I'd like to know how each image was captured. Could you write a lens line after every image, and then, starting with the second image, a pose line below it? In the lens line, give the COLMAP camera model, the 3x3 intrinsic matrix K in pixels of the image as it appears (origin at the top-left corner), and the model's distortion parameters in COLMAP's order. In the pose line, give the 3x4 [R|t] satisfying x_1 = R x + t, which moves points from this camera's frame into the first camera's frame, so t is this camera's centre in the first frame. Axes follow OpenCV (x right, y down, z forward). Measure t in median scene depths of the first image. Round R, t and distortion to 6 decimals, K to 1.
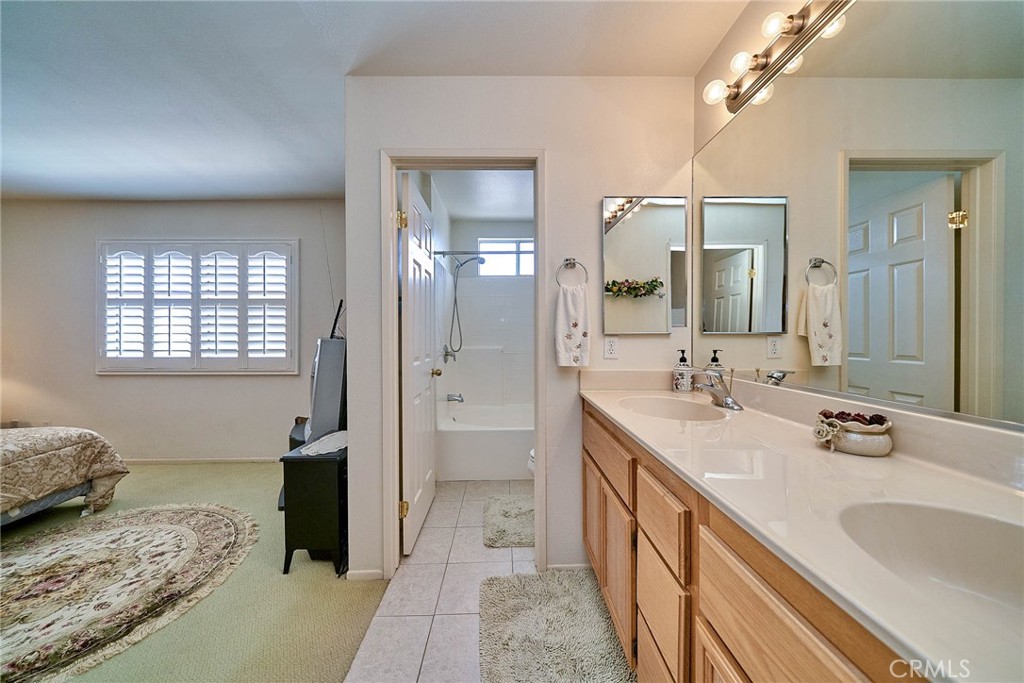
lens RADIAL K [[353.6, 0, 515.8], [0, 353.6, 336.0], [0, 0, 1]] dist [-0.001026, -0.000491]
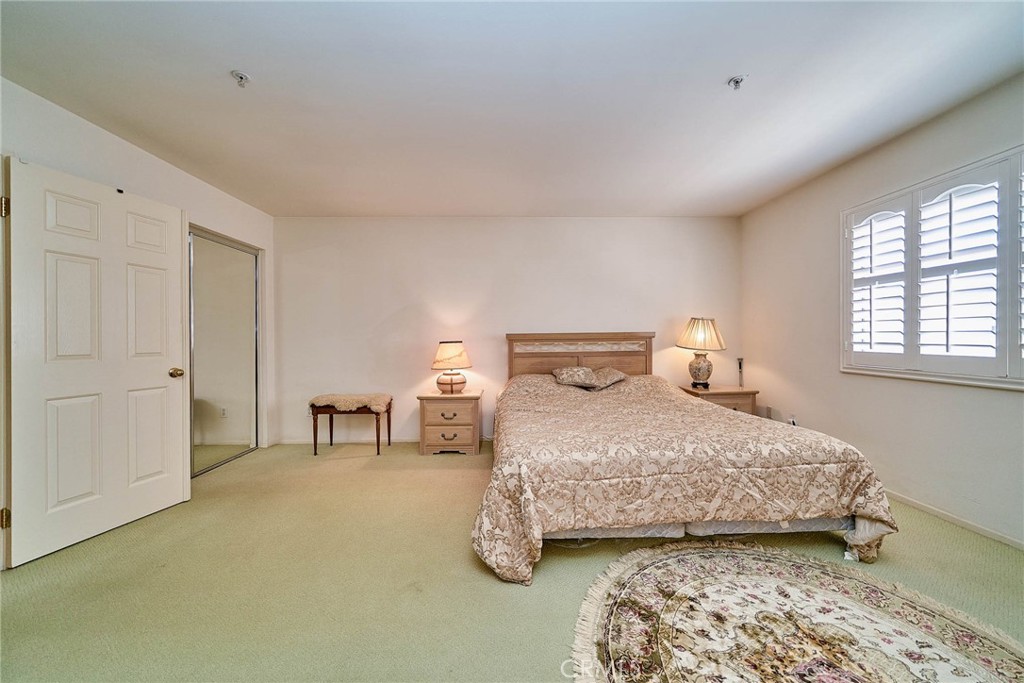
lens RADIAL K [[353.6, 0, 519.3], [0, 353.6, 342.0], [0, 0, 1]] dist [-0.001026, -0.000491]
pose [[0.029806, 0.016802, -0.999414, -0.365815], [0.006836, 0.999832, 0.017013, 0.019688], [0.999532, -0.007339, 0.029686, 0.203680]]
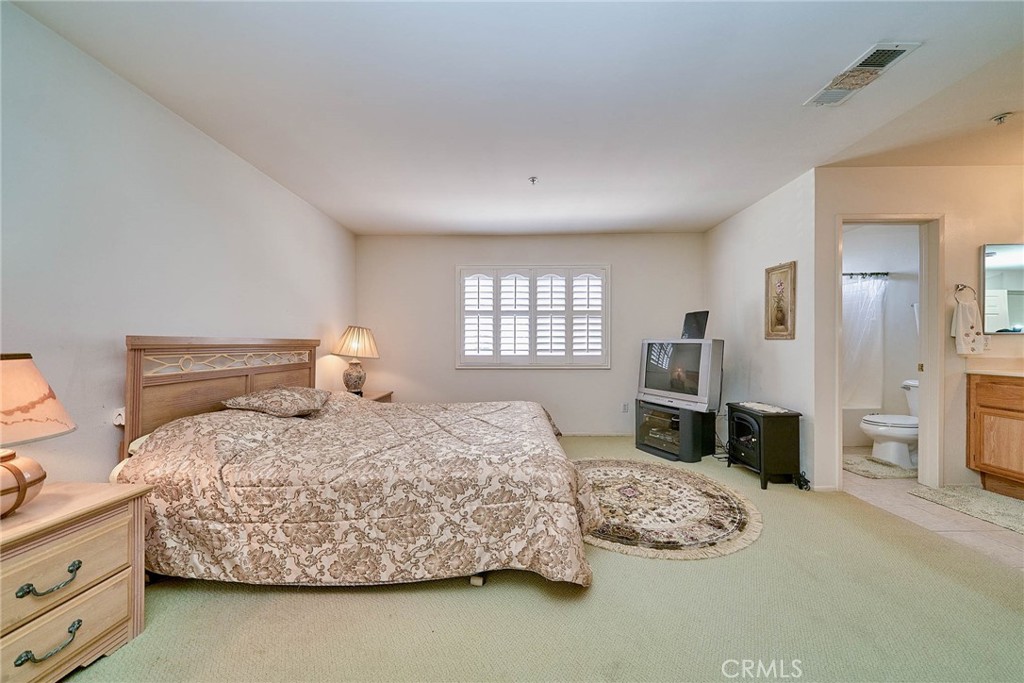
lens RADIAL K [[353.6, 0, 513.5], [0, 353.6, 347.7], [0, 0, 1]] dist [-0.001026, -0.000491]
pose [[0.999911, 0.000382, -0.013300, -0.970642], [-0.000327, 0.999992, 0.004072, 0.027554], [0.013302, -0.004068, 0.999903, -0.312089]]
